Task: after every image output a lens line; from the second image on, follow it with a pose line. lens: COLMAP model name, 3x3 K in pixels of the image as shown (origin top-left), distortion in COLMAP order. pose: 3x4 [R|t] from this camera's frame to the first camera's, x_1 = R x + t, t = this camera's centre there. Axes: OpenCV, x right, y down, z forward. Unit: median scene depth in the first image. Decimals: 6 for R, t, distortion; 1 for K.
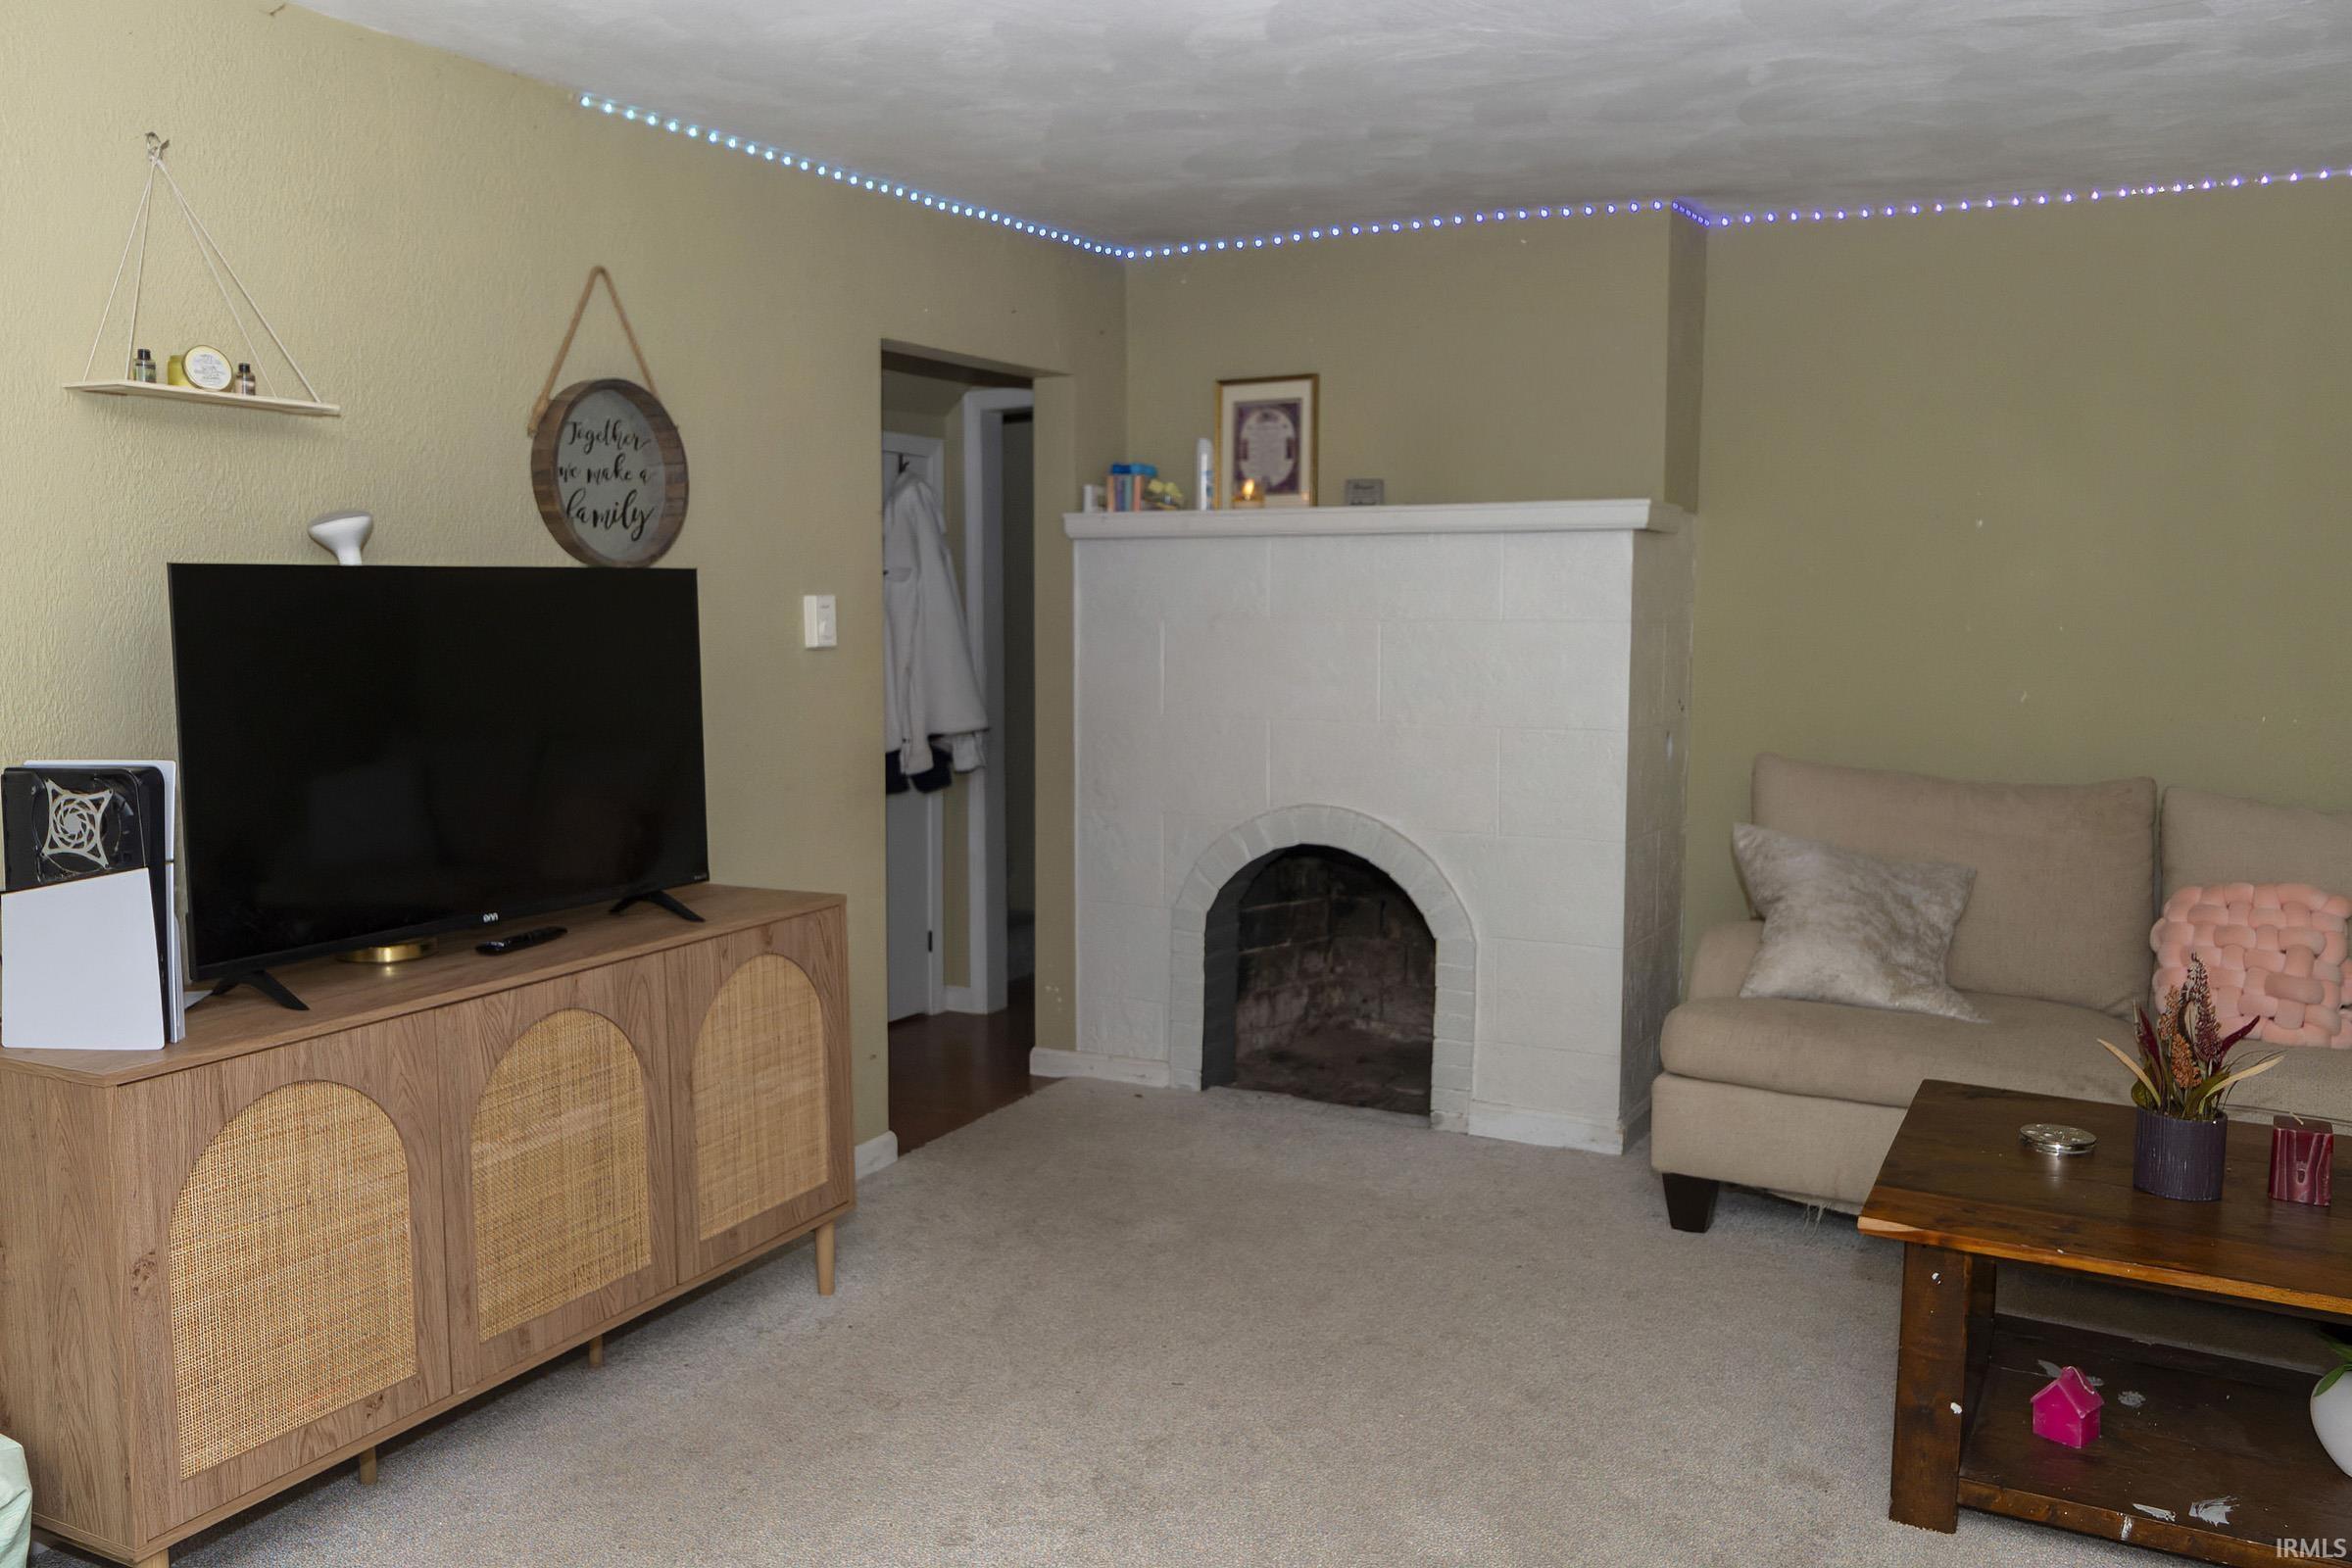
lens RADIAL K [[1848.3, 0, 1171.4], [0, 1848.3, 786.7], [0, 0, 1]] dist [0.004486, -0.008689]
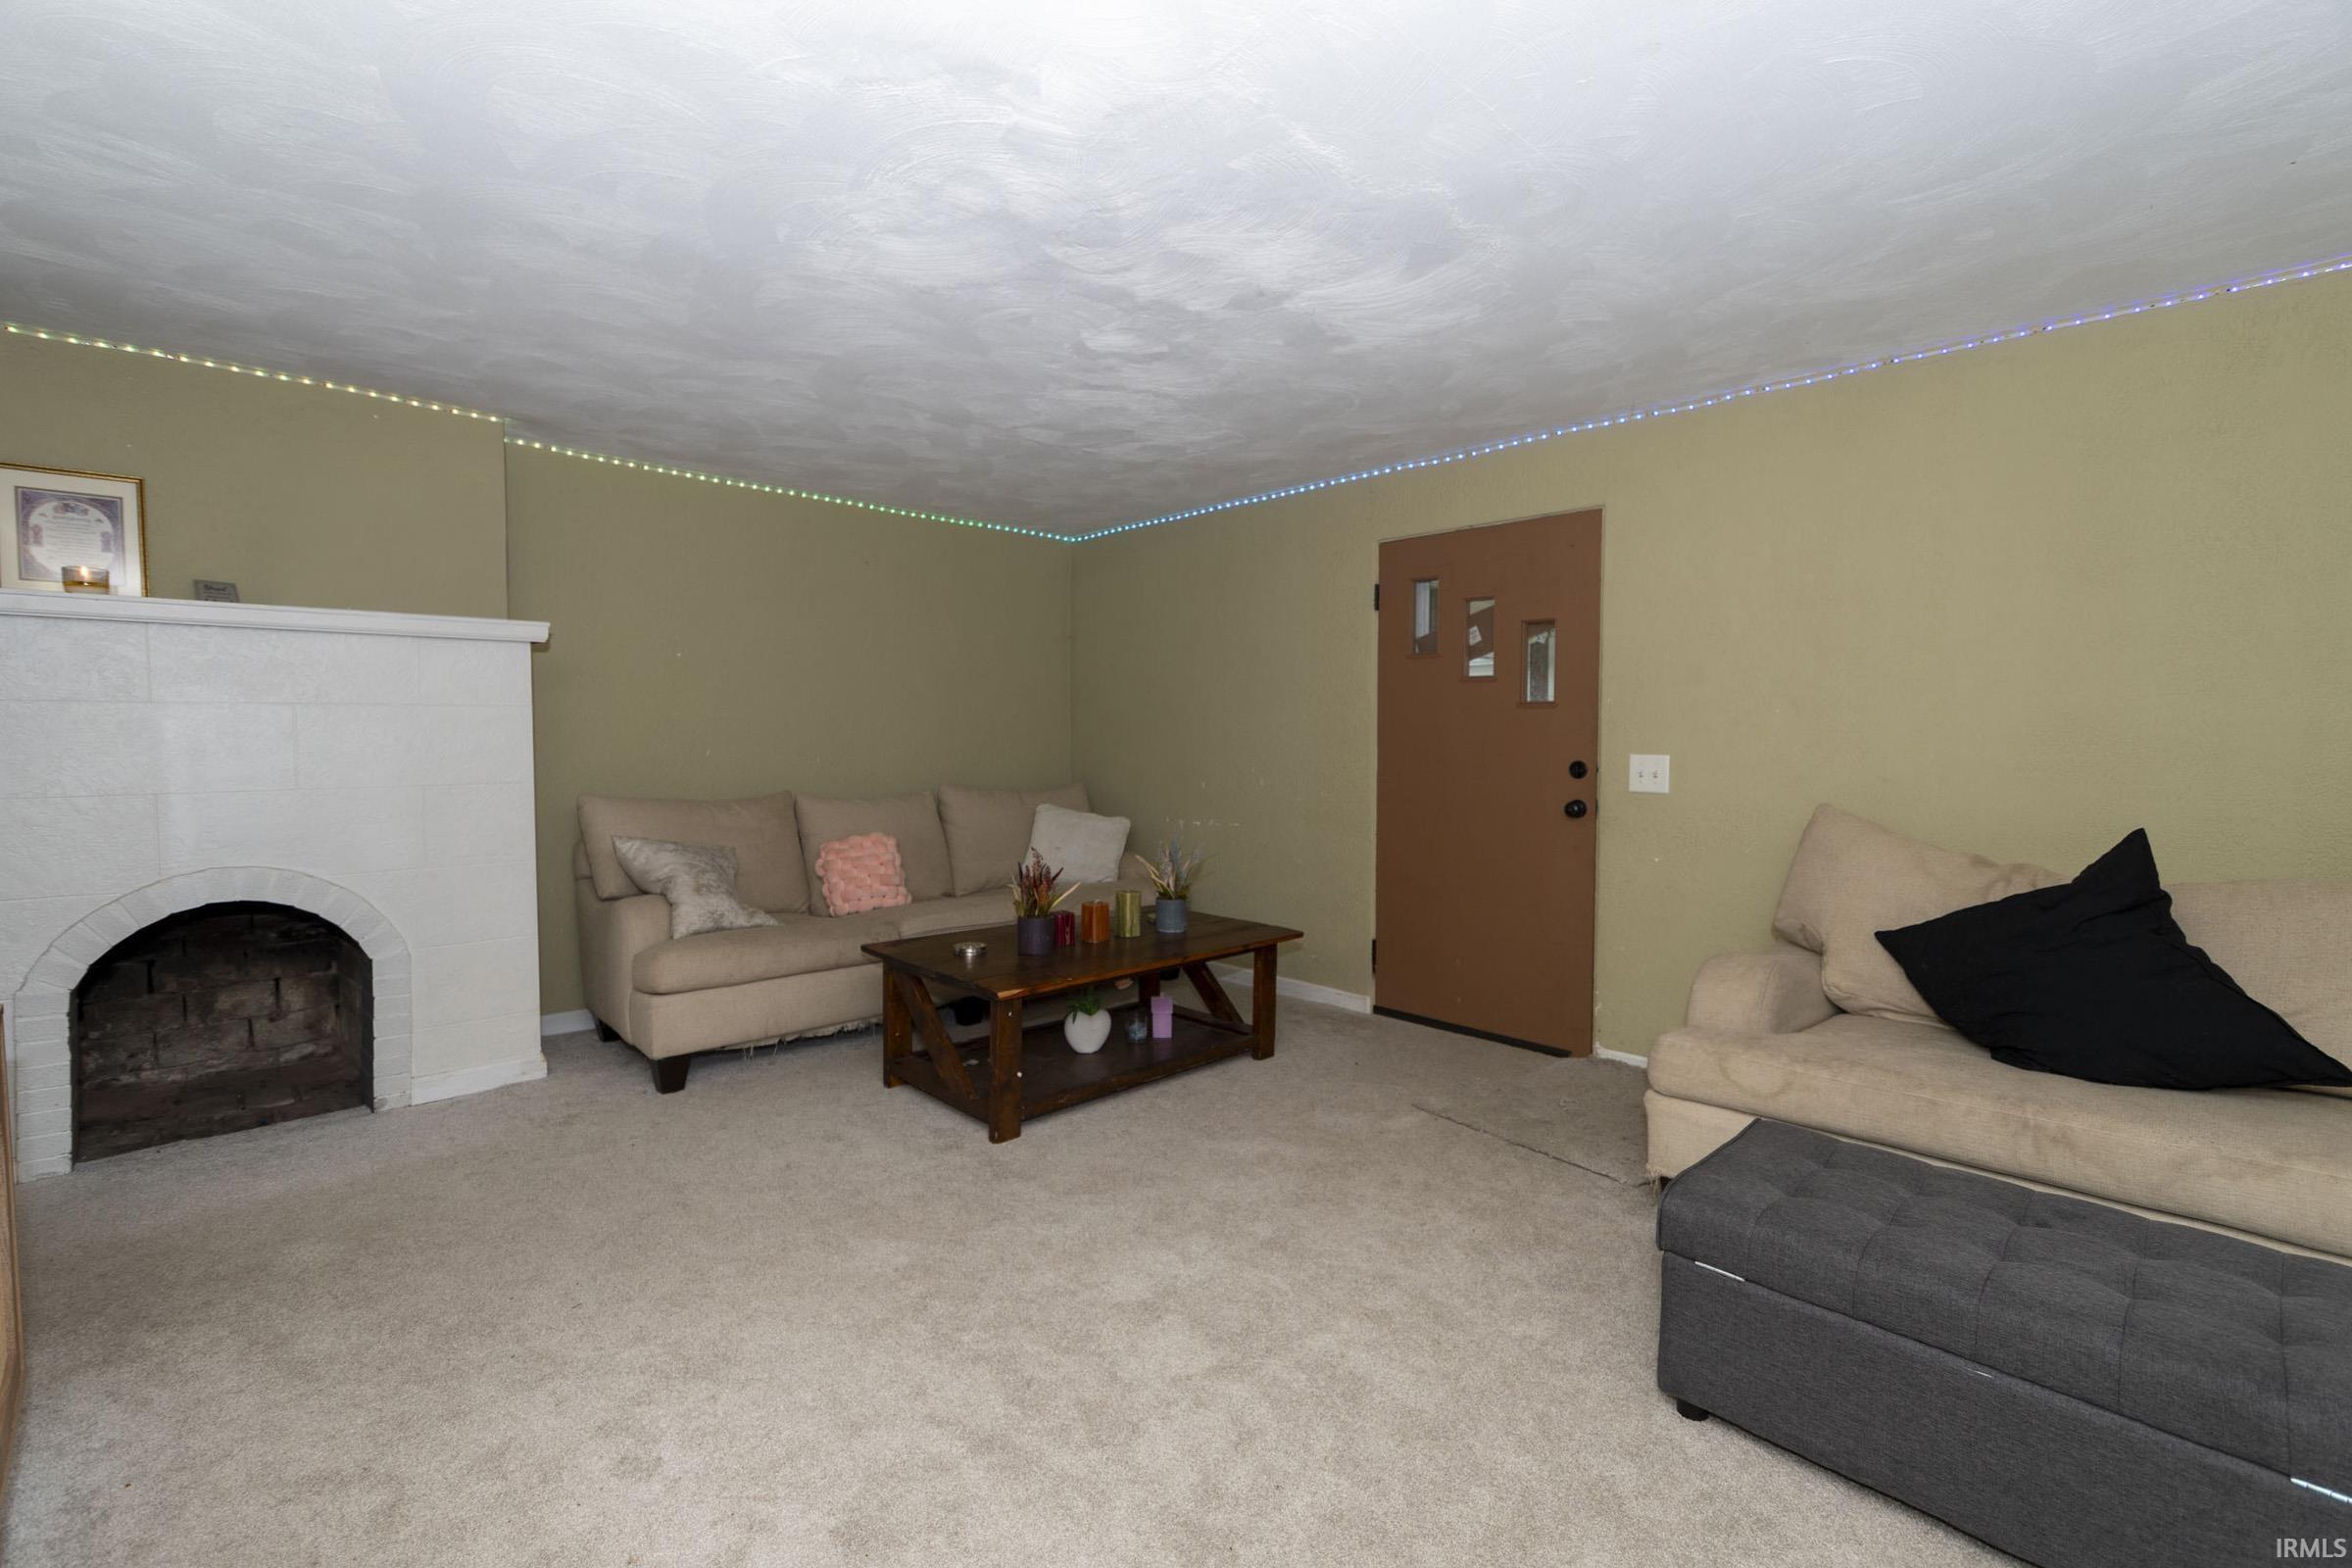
lens RADIAL K [[1046.9, 0, 1170.9], [0, 1046.9, 778.7], [0, 0, 1]] dist [0.014324, 0.000227]
pose [[0.306576, -0.050297, 0.950516, -0.369099], [0.094791, 0.995252, 0.022091, -0.003175], [-0.947115, 0.083328, 0.309888, 0.263838]]
